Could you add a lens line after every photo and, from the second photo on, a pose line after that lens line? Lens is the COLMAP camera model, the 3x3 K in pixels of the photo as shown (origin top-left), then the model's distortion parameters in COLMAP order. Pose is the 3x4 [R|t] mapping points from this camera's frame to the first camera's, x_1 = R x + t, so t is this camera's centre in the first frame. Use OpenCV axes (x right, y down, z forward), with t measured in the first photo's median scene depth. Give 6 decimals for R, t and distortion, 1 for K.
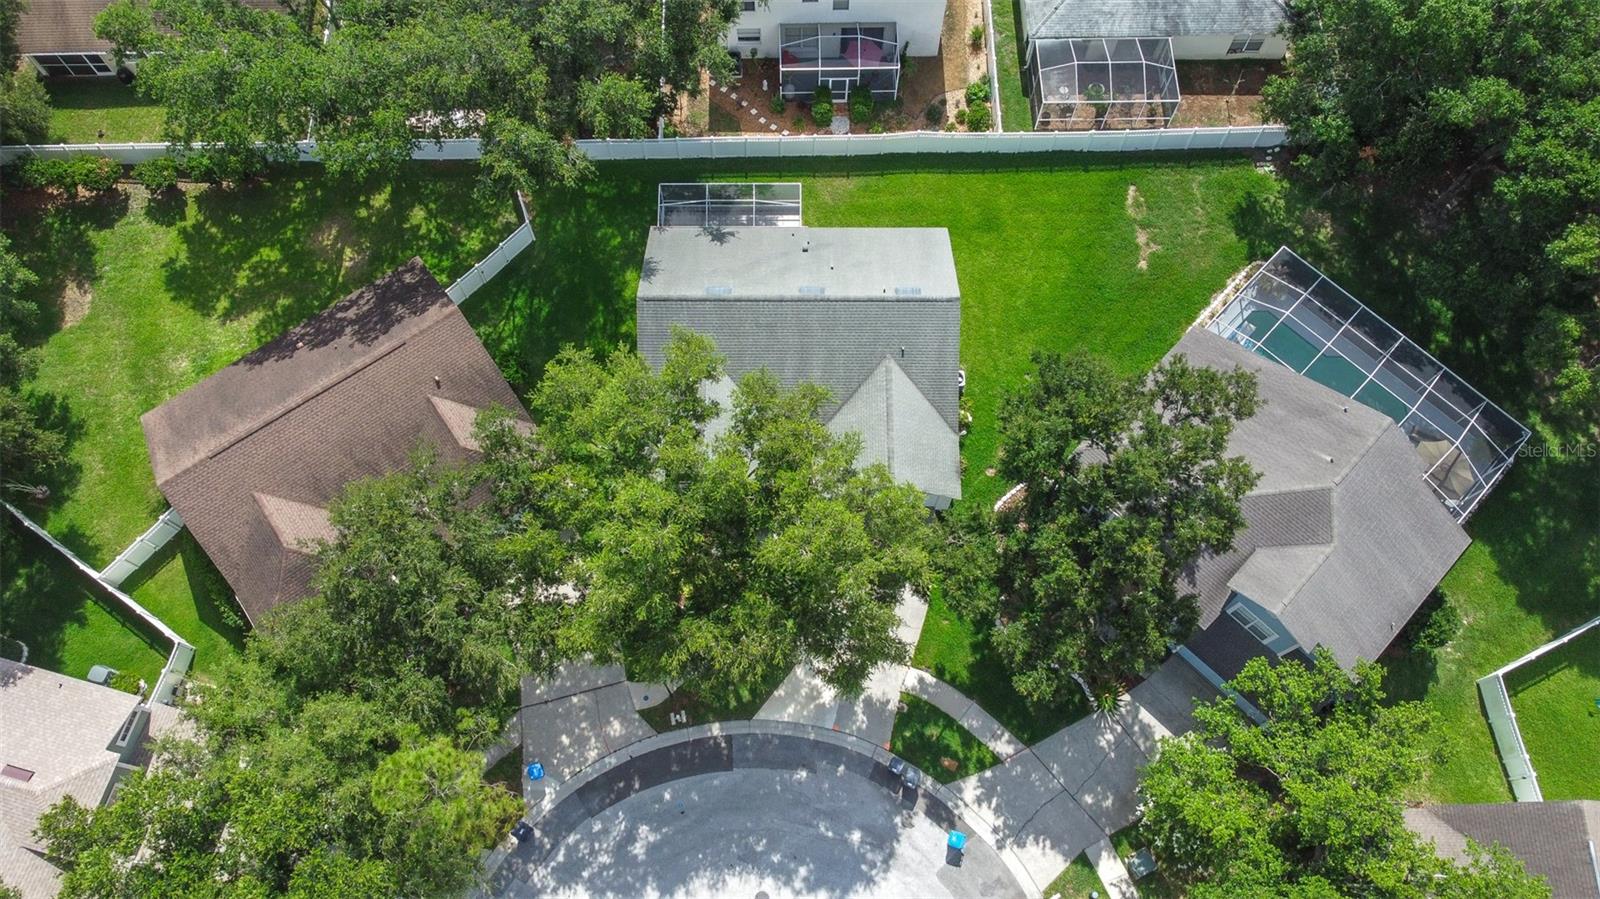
lens RADIAL K [[1228.0, 0, 796.6], [0, 1228.0, 453.1], [0, 0, 1]] dist [-0.010024, 0.005661]
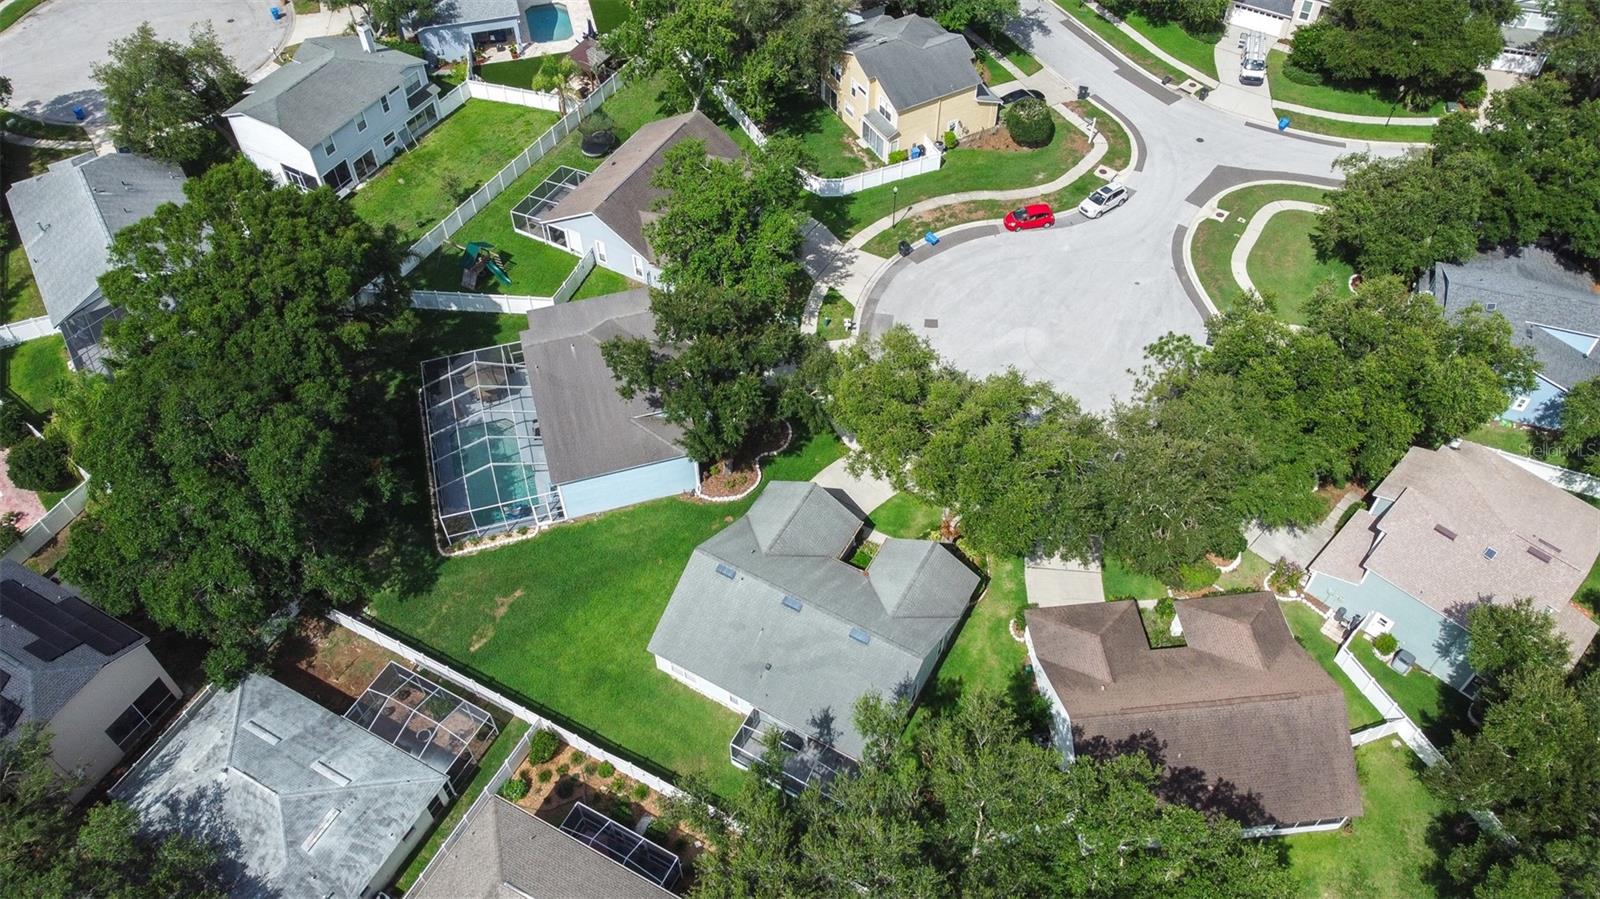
lens RADIAL K [[1228.0, 0, 790.5], [0, 1228.0, 433.5], [0, 0, 1]] dist [-0.010024, 0.005661]
pose [[-0.868761, -0.368555, 0.330789, -0.333042], [0.466161, -0.383104, 0.797449, -1.058241], [-0.167177, 0.846994, 0.504632, 0.237710]]
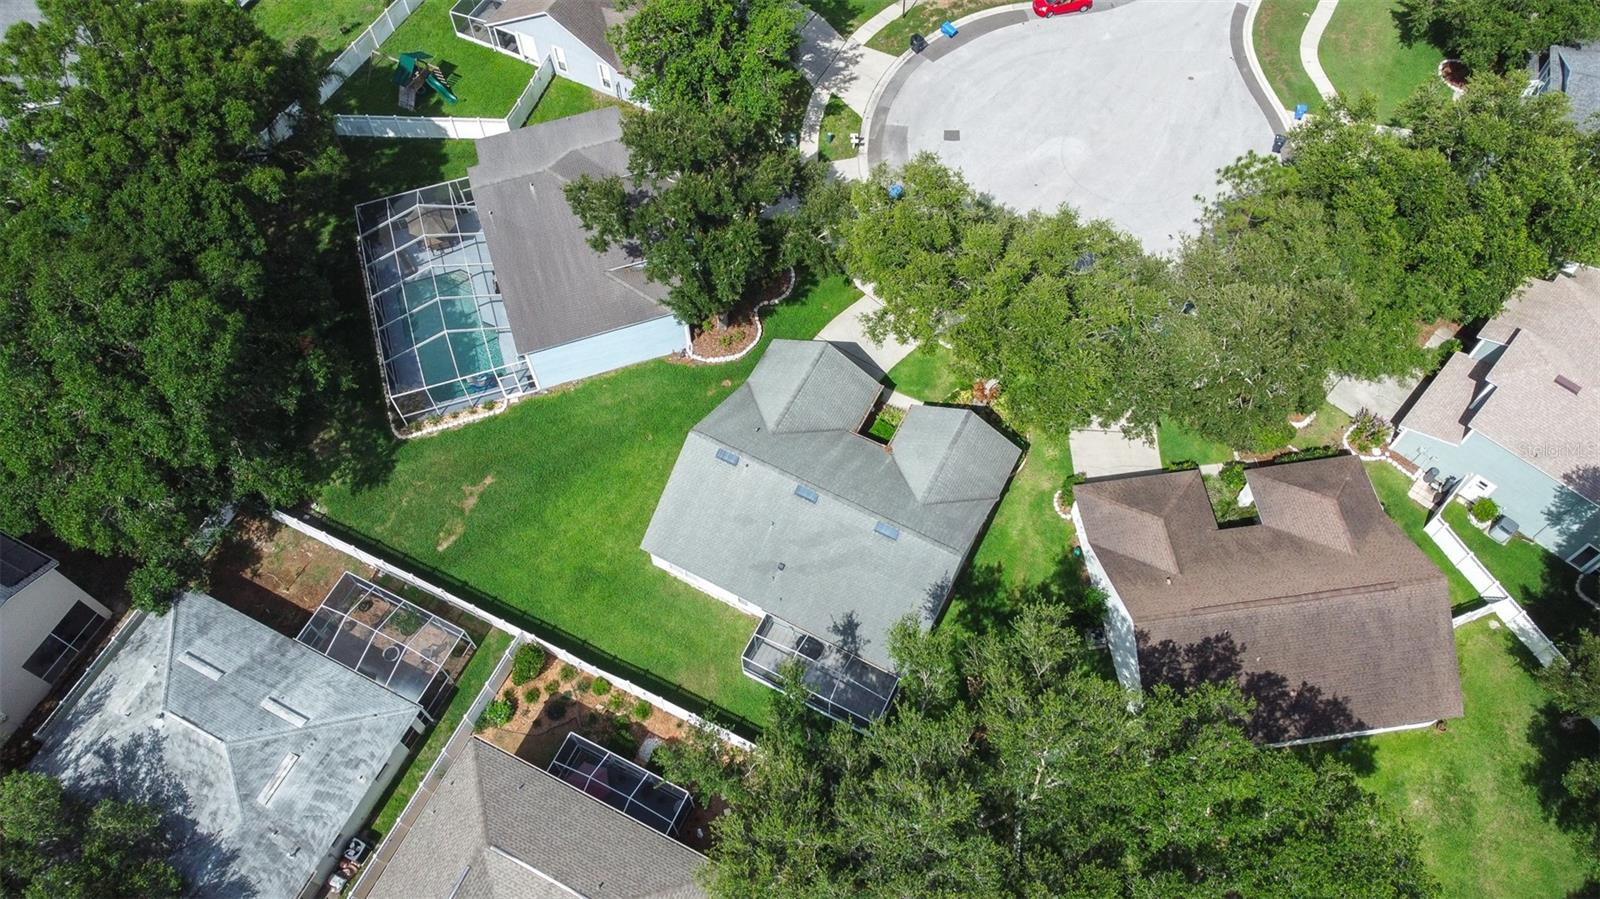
lens RADIAL K [[1228.0, 0, 792.0], [0, 1228.0, 442.4], [0, 0, 1]] dist [-0.010024, 0.005661]
pose [[-0.884667, -0.393894, 0.249421, -0.224456], [0.442379, -0.540303, 0.715803, -0.877843], [-0.147188, 0.743586, 0.652239, 0.283349]]
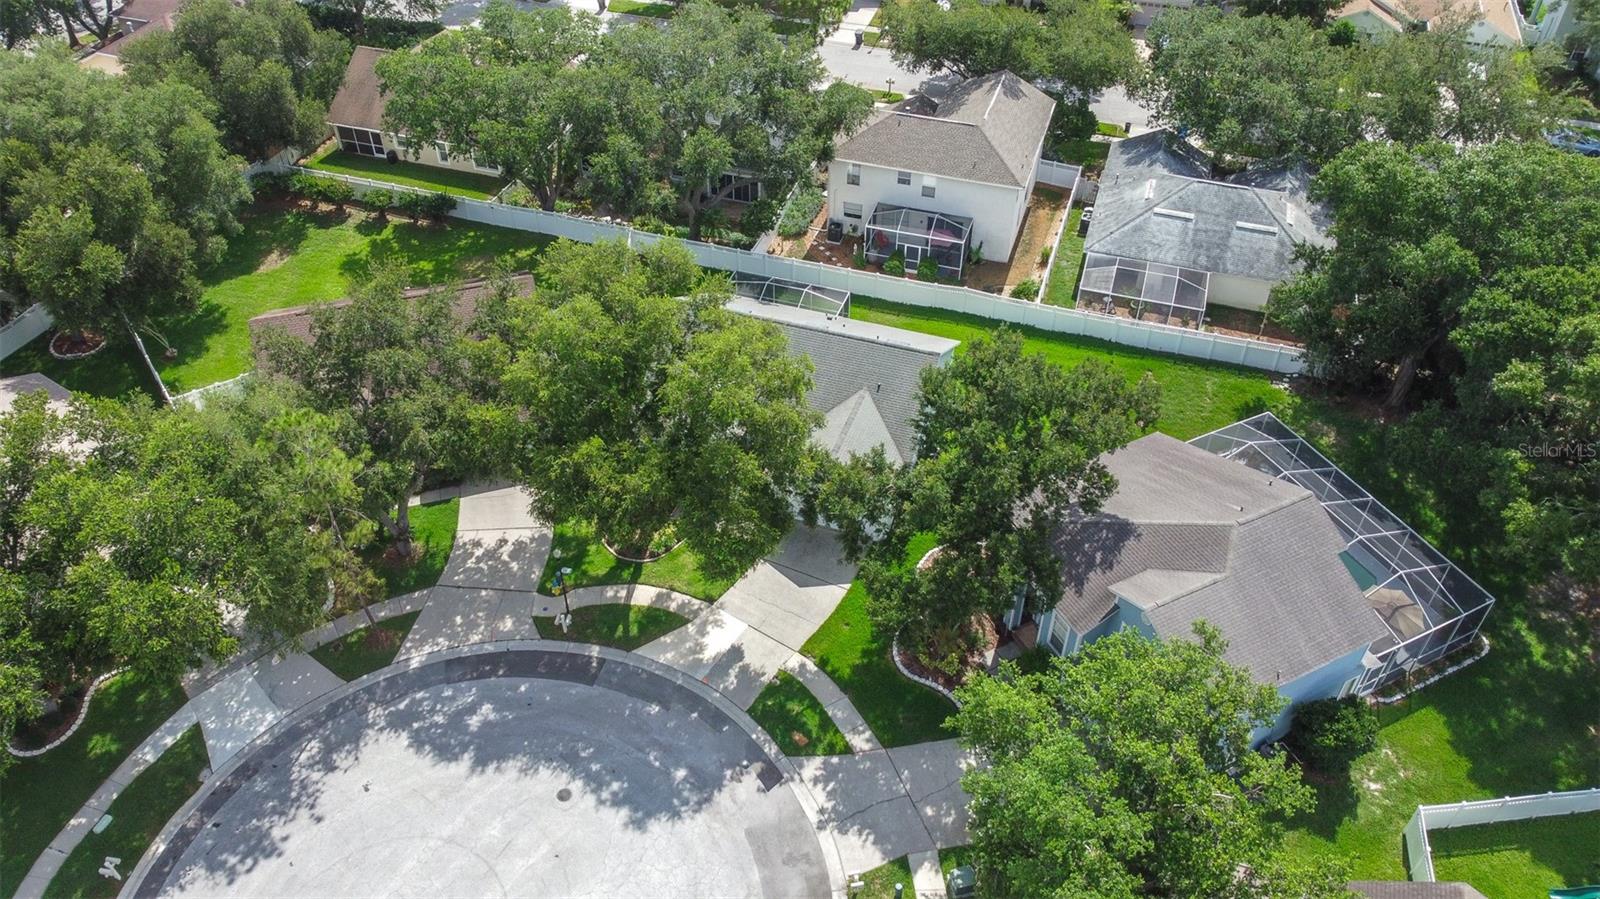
lens RADIAL K [[1228.0, 0, 792.5], [0, 1228.0, 437.8], [0, 0, 1]] dist [-0.010024, 0.005661]
pose [[0.944893, 0.217411, -0.244763, 0.294889], [-0.305597, 0.853906, -0.421253, 0.446389], [0.117420, 0.472838, 0.873291, 0.051690]]
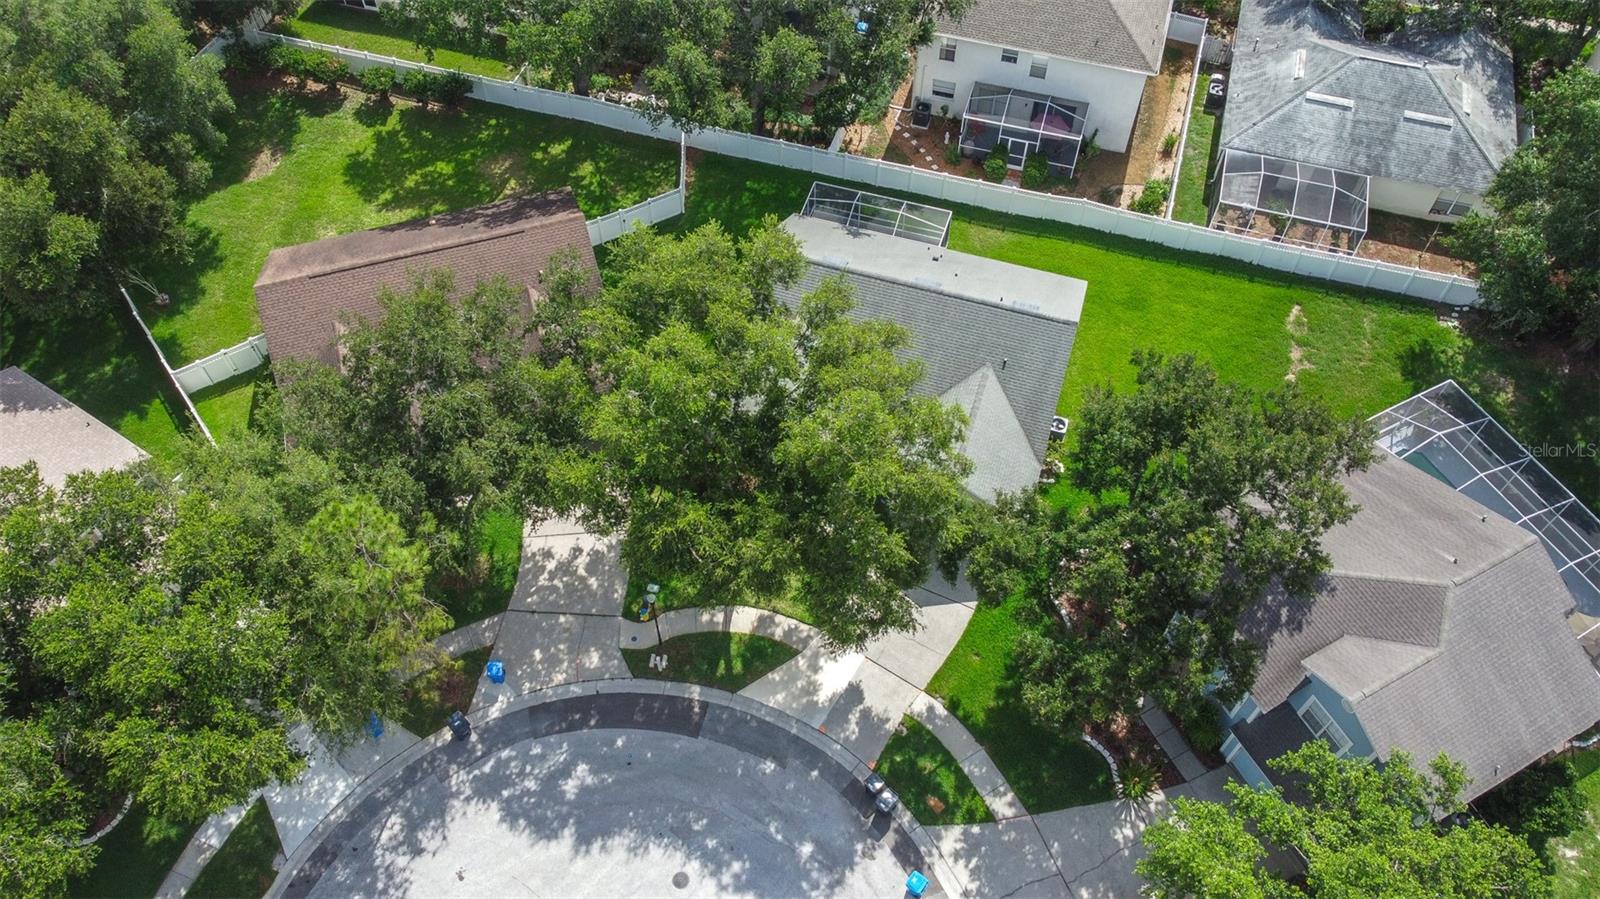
lens RADIAL K [[1228.0, 0, 791.8], [0, 1228.0, 444.3], [0, 0, 1]] dist [-0.010024, 0.005661]
pose [[0.950975, 0.251947, -0.179361, 0.116722], [-0.287555, 0.933795, -0.212929, 0.223982], [0.113840, 0.254066, 0.960464, 0.093854]]
